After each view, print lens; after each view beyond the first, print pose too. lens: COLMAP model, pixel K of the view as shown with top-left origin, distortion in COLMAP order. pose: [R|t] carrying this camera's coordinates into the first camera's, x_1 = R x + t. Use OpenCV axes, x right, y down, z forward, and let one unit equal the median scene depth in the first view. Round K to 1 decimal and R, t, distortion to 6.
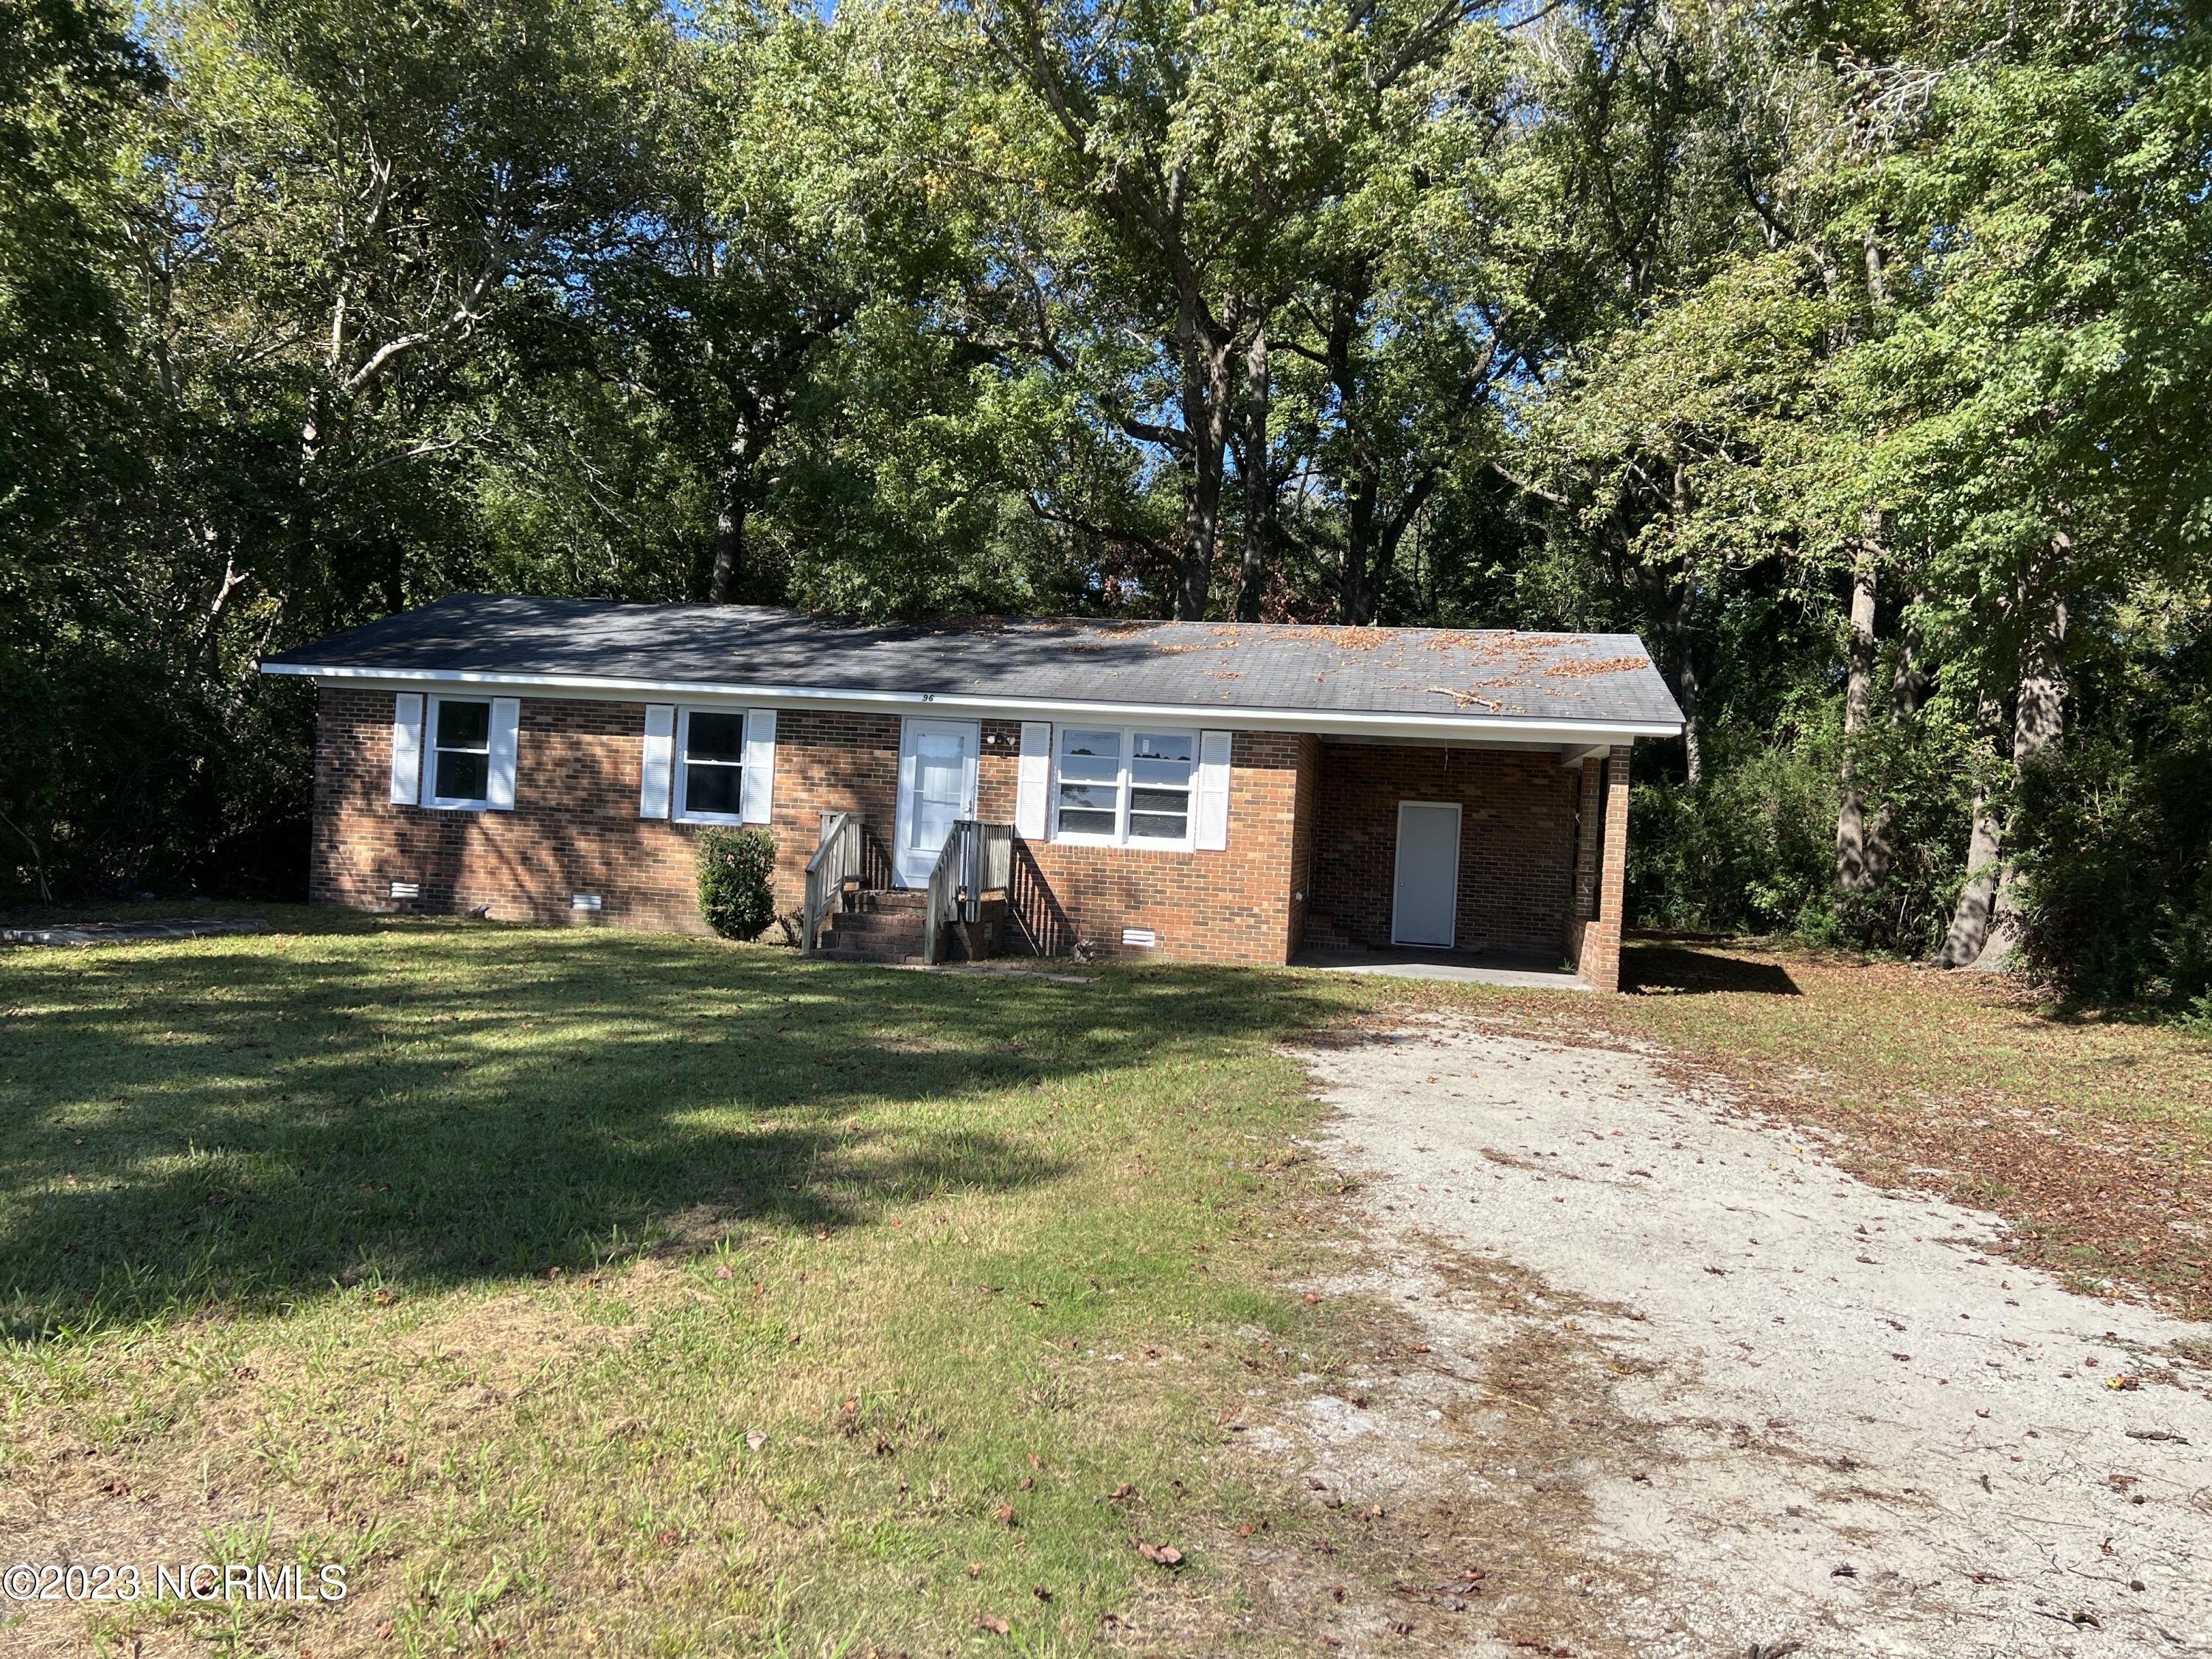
lens RADIAL K [[1698.4, 0, 1101.0], [0, 1698.4, 839.0], [0, 0, 1]] dist [0.003501, -0.001331]
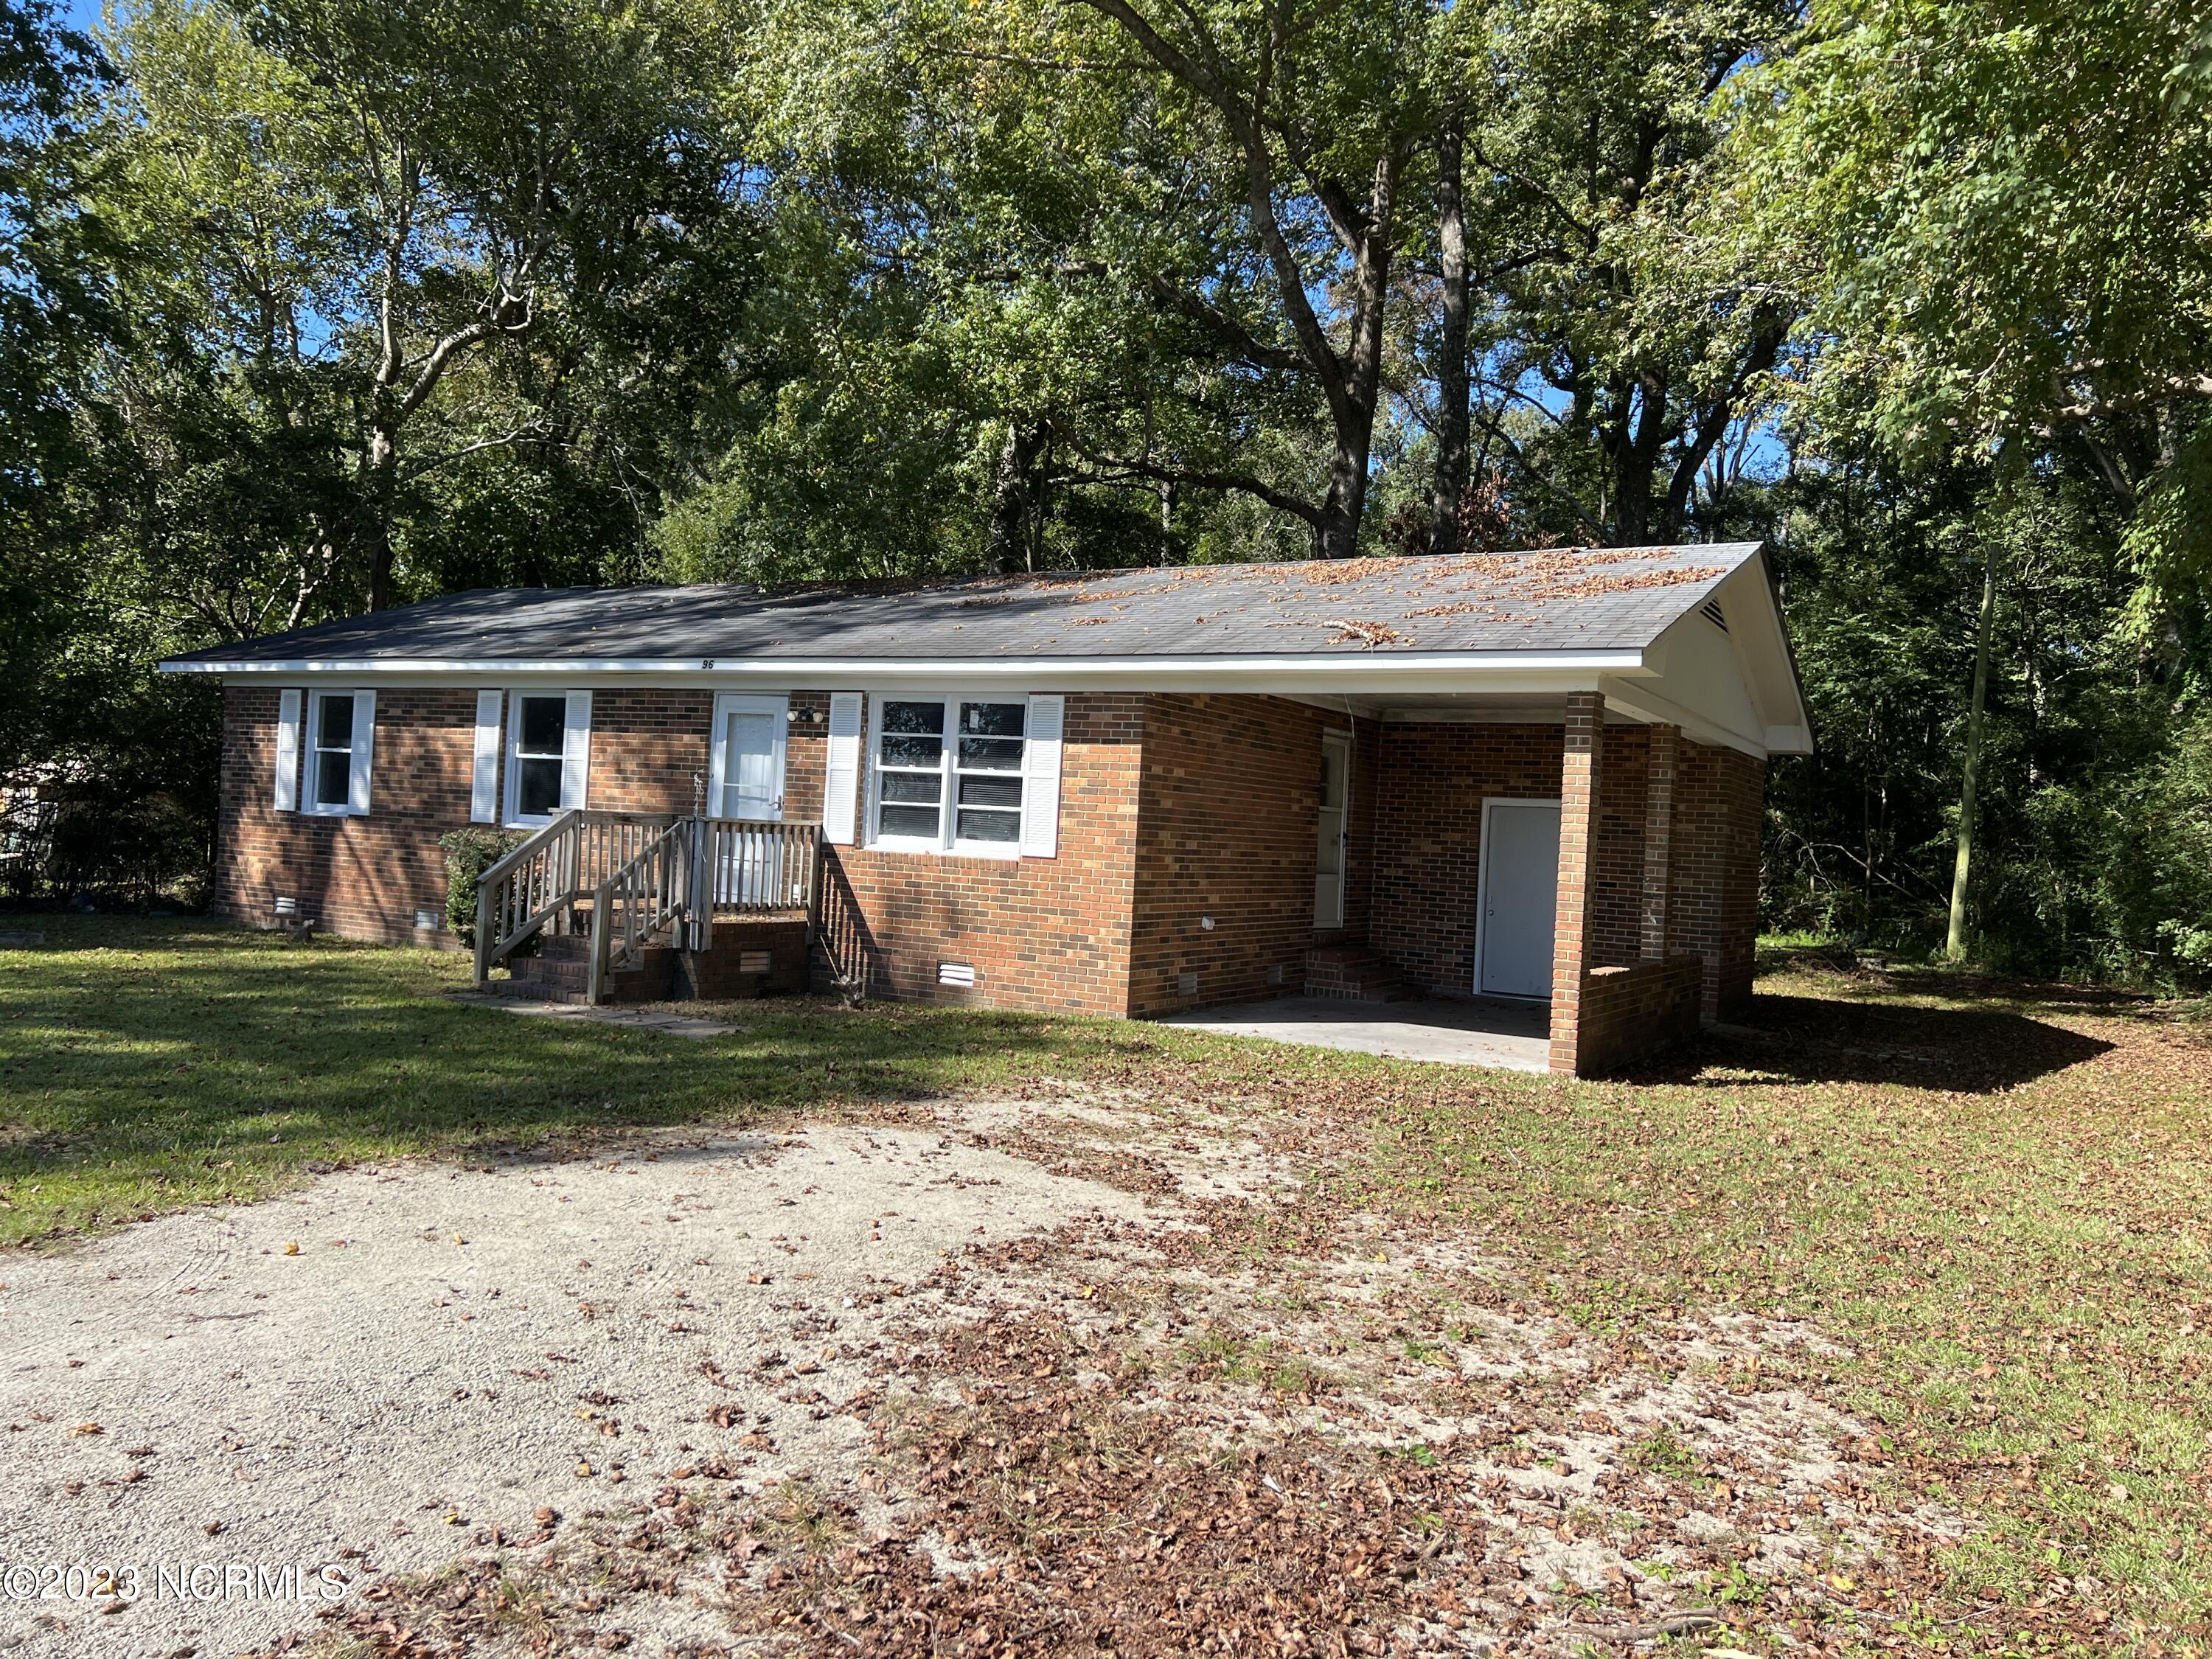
lens RADIAL K [[1698.4, 0, 1109.7], [0, 1698.4, 818.4], [0, 0, 1]] dist [0.003501, -0.001331]
pose [[0.939622, -0.009048, -0.342094, 0.330094], [-0.002750, 0.999418, -0.033987, 0.014058], [0.342202, 0.032876, 0.939051, 0.311669]]
